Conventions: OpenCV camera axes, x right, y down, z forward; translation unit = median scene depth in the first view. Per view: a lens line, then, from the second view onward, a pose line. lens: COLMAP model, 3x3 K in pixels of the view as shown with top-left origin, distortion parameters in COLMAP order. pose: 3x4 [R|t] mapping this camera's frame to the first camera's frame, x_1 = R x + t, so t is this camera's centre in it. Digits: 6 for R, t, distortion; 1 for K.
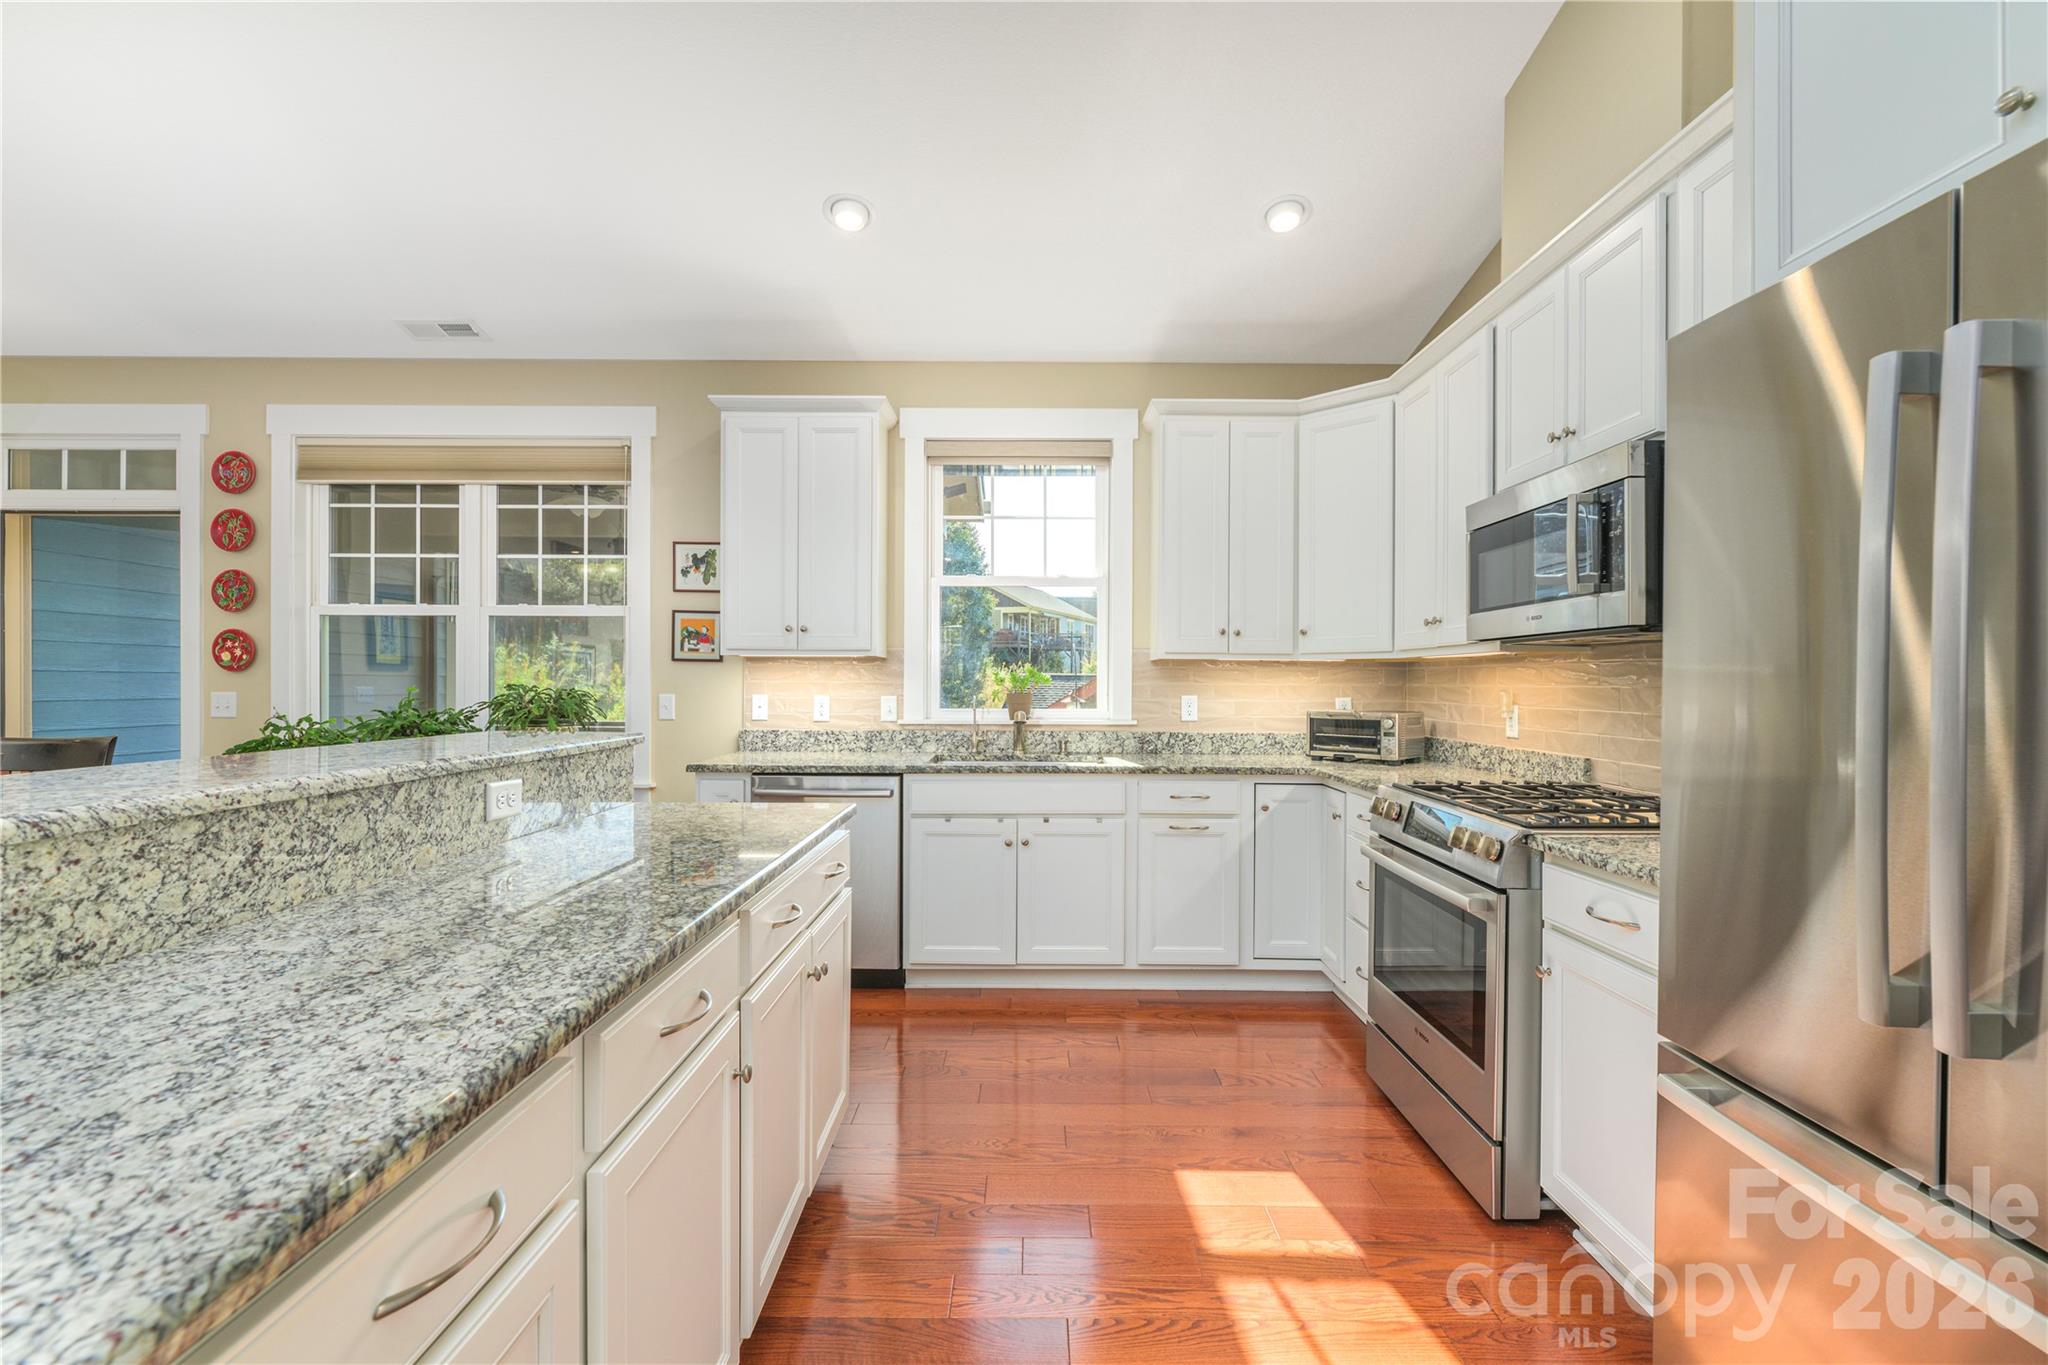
lens RADIAL K [[913.4, 0, 1008.8], [0, 913.4, 684.0], [0, 0, 1]] dist [-0.005280, -0.001736]
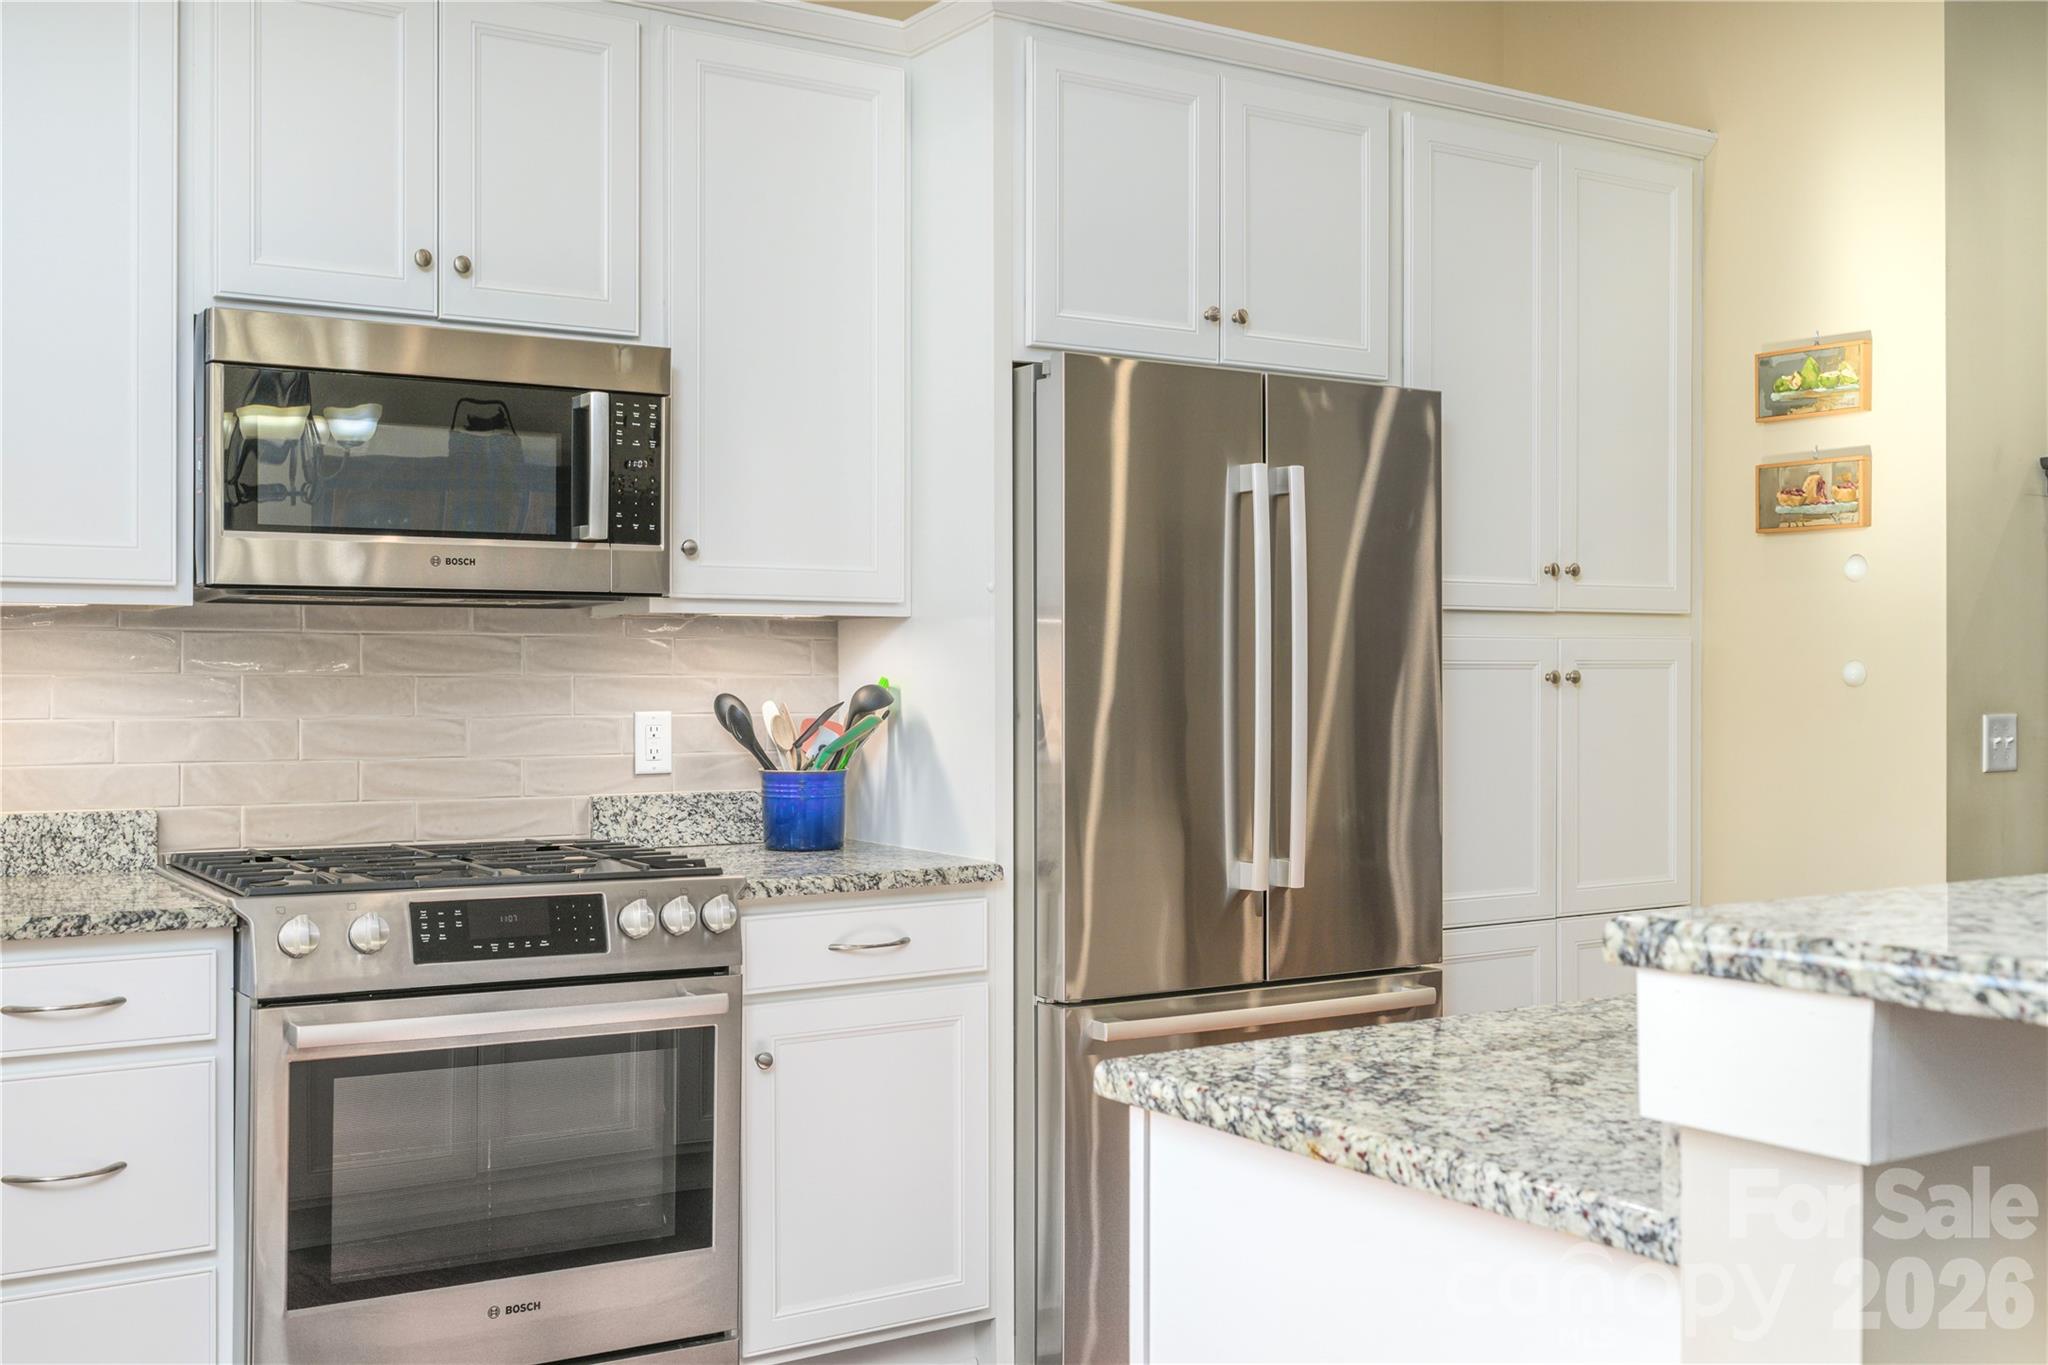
lens RADIAL K [[2070.5, 0, 1063.8], [0, 2070.5, 709.1], [0, 0, 1]] dist [-0.057746, 0.000000]
pose [[-0.541380, -0.015128, 0.840642, -0.442733], [0.000304, 0.999835, 0.018188, -0.000103], [-0.840778, 0.010102, -0.541286, 0.787290]]
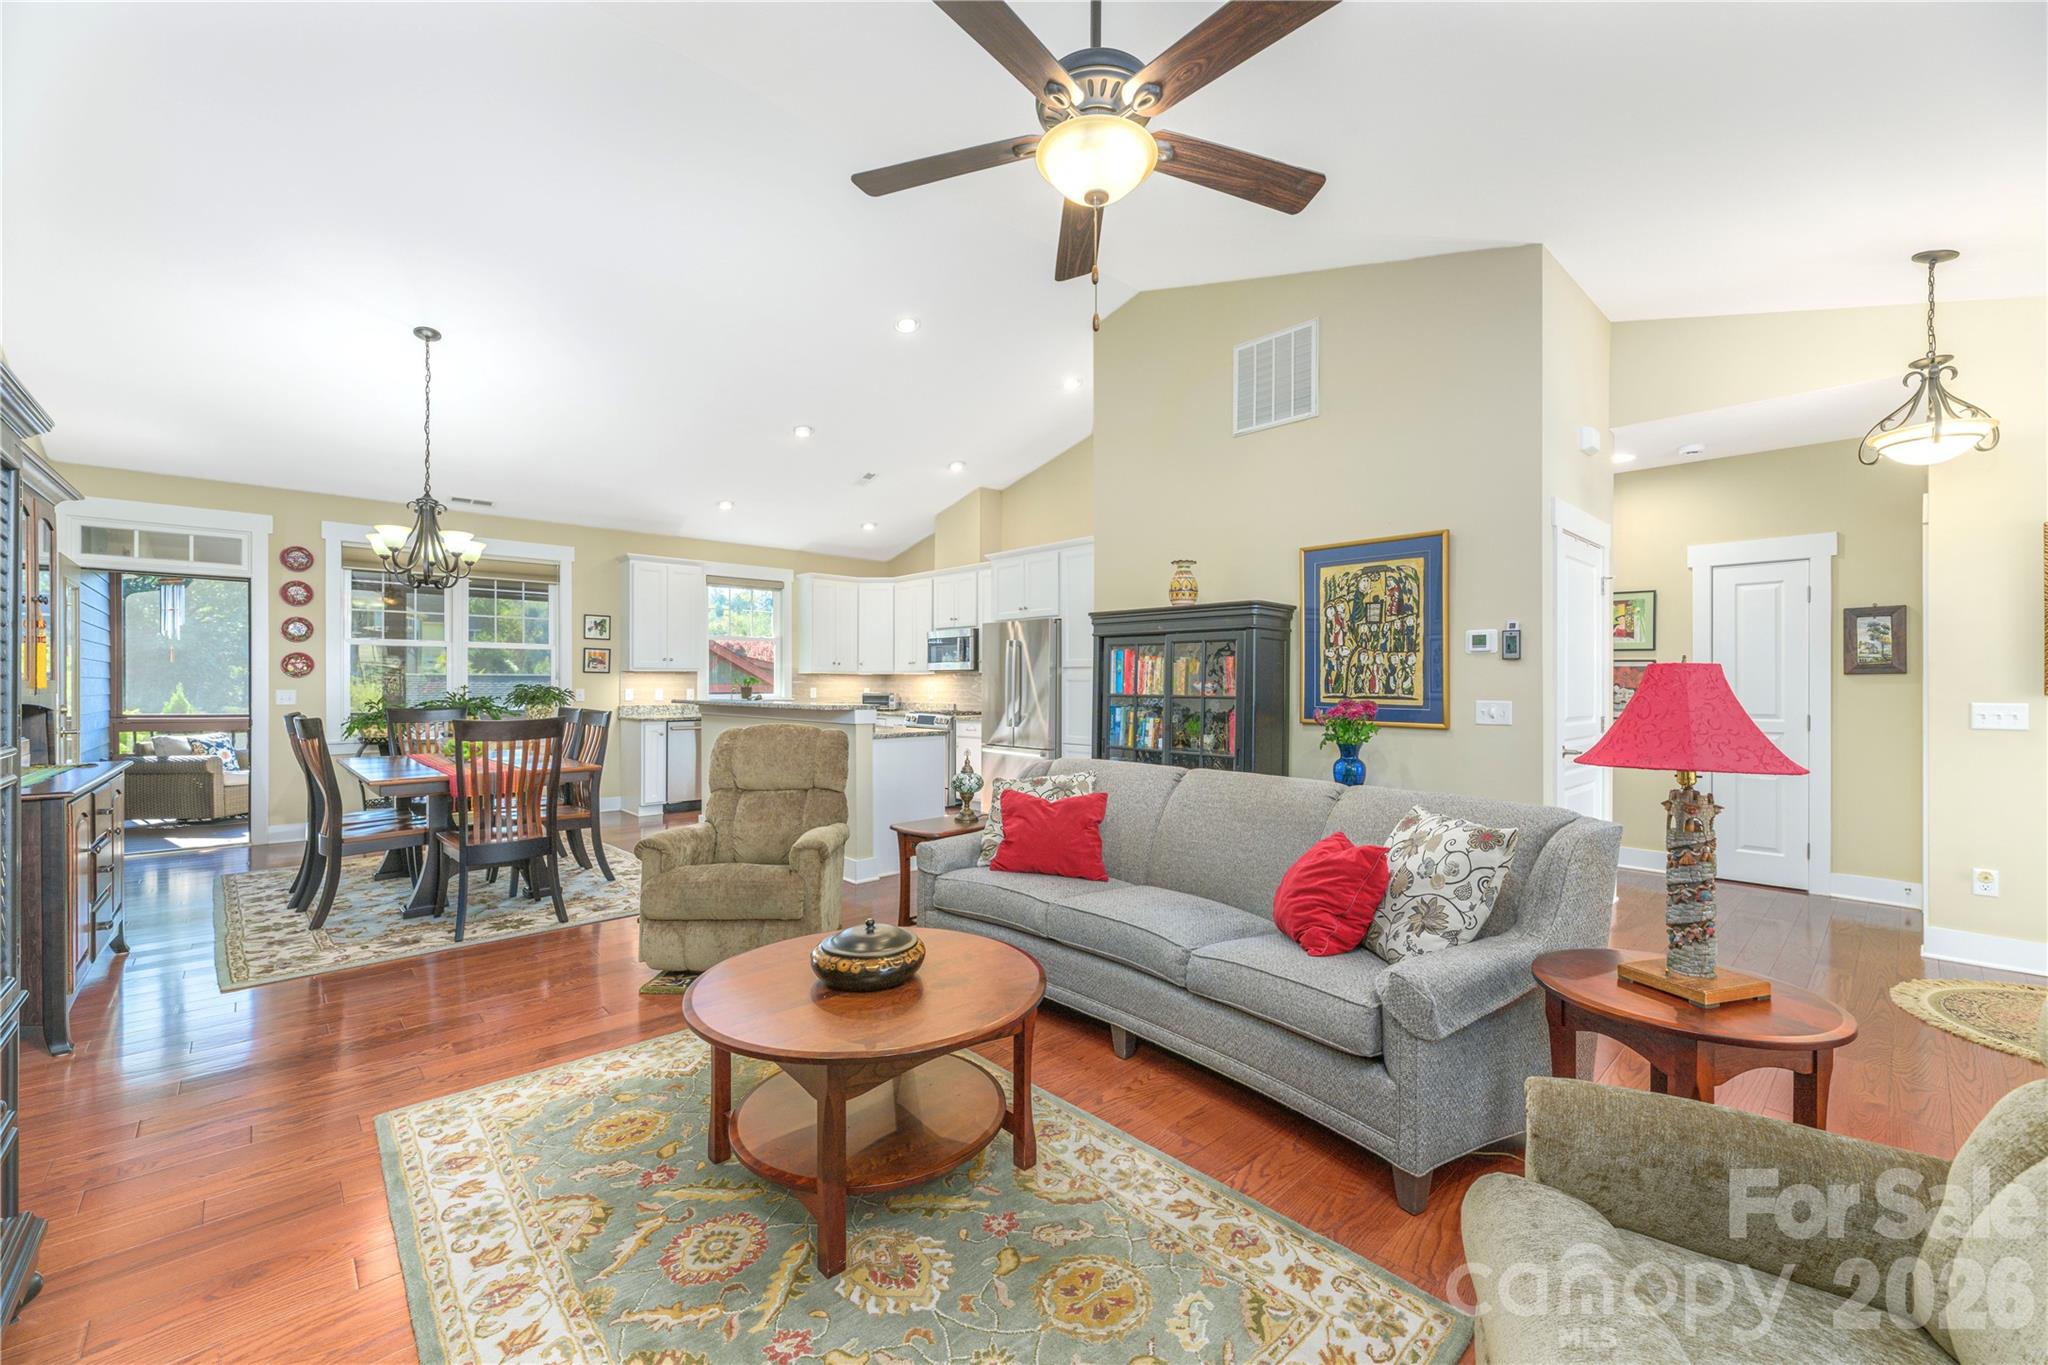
lens RADIAL K [[823.1, 0, 1021.1], [0, 823.1, 691.0], [0, 0, 1]] dist [0.000929, 0.000095]
pose [[0.739141, -0.009094, 0.673490, -0.889684], [0.003114, 0.999944, 0.010084, 0.000815], [-0.673544, -0.005356, 0.739128, -1.028761]]
